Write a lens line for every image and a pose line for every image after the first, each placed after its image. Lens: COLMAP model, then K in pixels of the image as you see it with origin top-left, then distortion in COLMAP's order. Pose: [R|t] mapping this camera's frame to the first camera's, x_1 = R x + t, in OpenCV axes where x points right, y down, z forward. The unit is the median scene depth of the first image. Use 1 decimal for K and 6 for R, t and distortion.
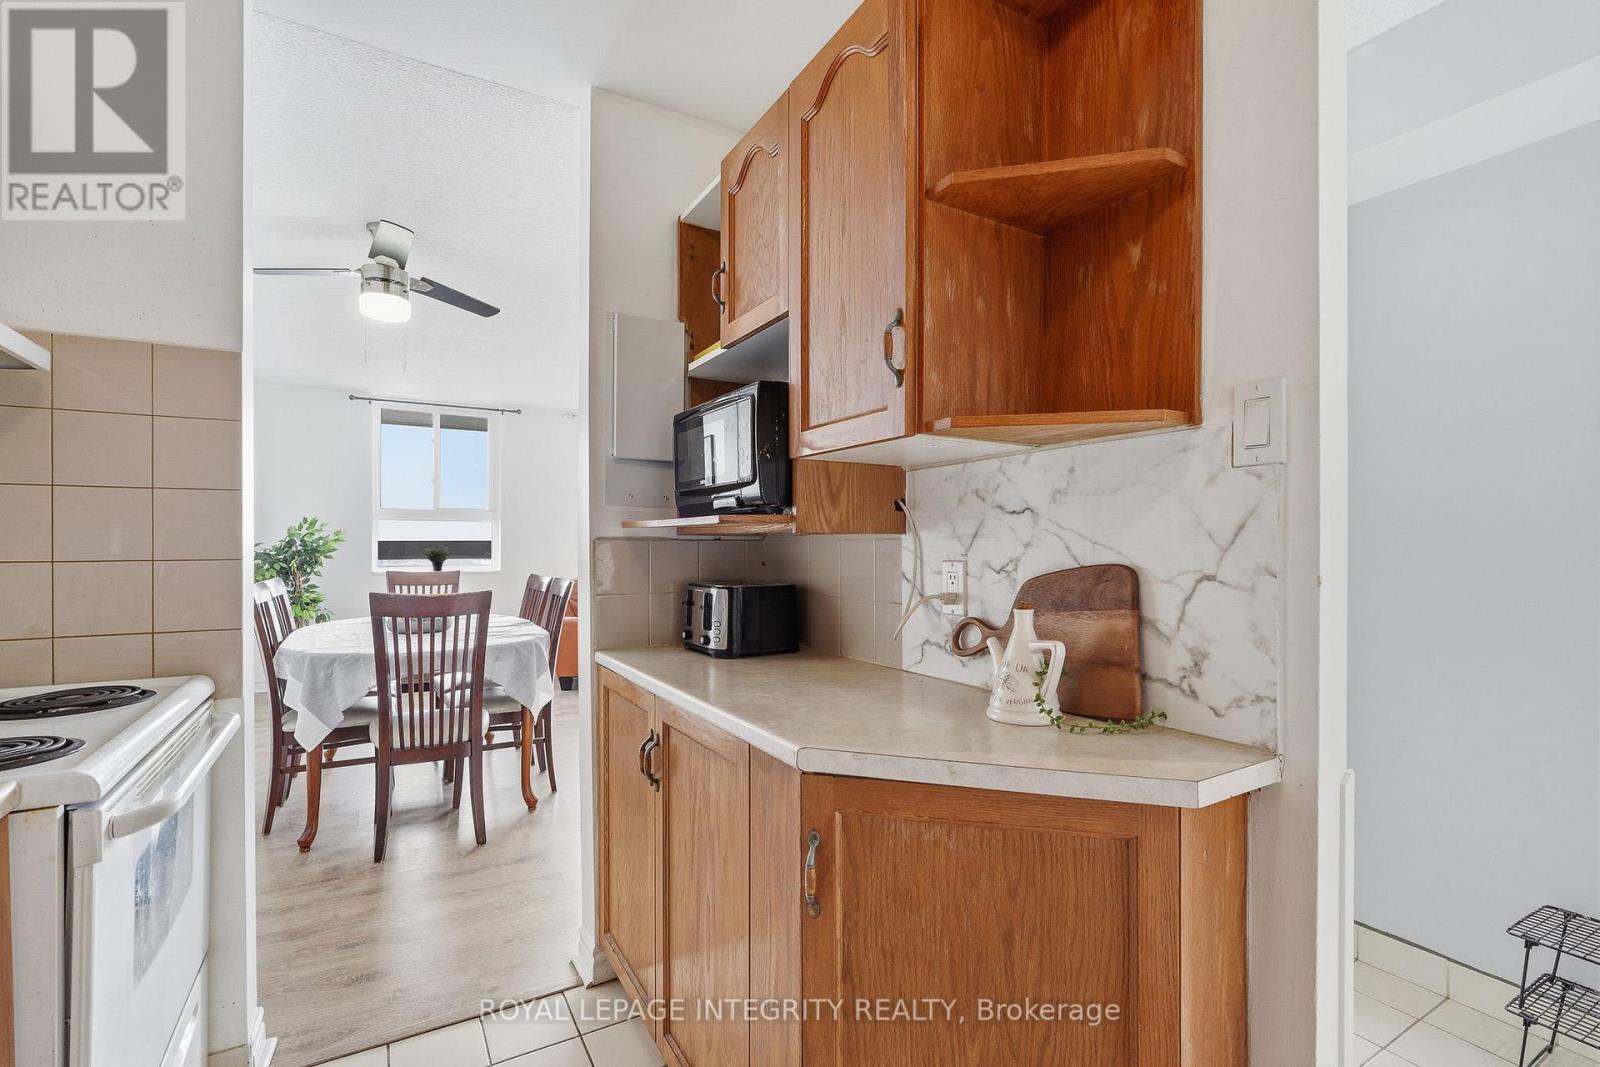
lens RADIAL K [[730.5, 0, 802.2], [0, 730.5, 537.7], [0, 0, 1]] dist [0.003240, 0.002763]
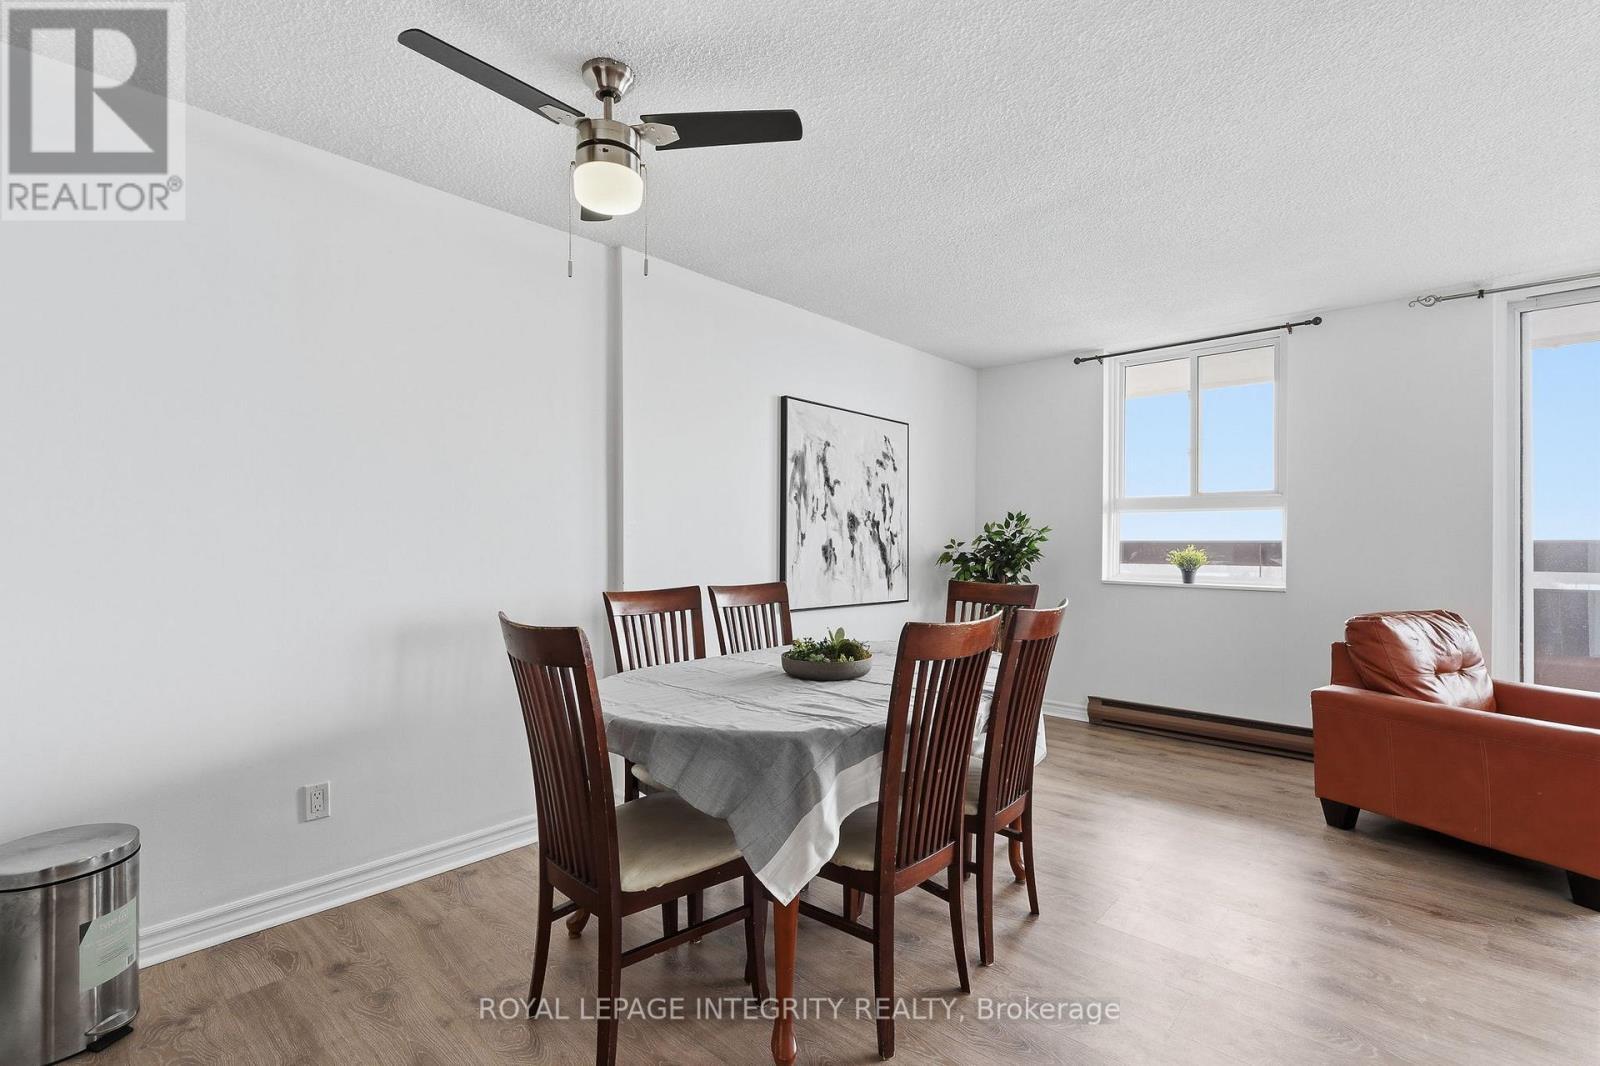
lens RADIAL K [[730.5, 0, 802.9], [0, 730.5, 545.1], [0, 0, 1]] dist [0.003240, 0.002763]
pose [[0.296925, 0.004010, -0.954892, 0.060308], [0.001956, 0.999987, 0.004807, 0.005490], [0.954899, -0.003295, 0.296913, 0.468830]]
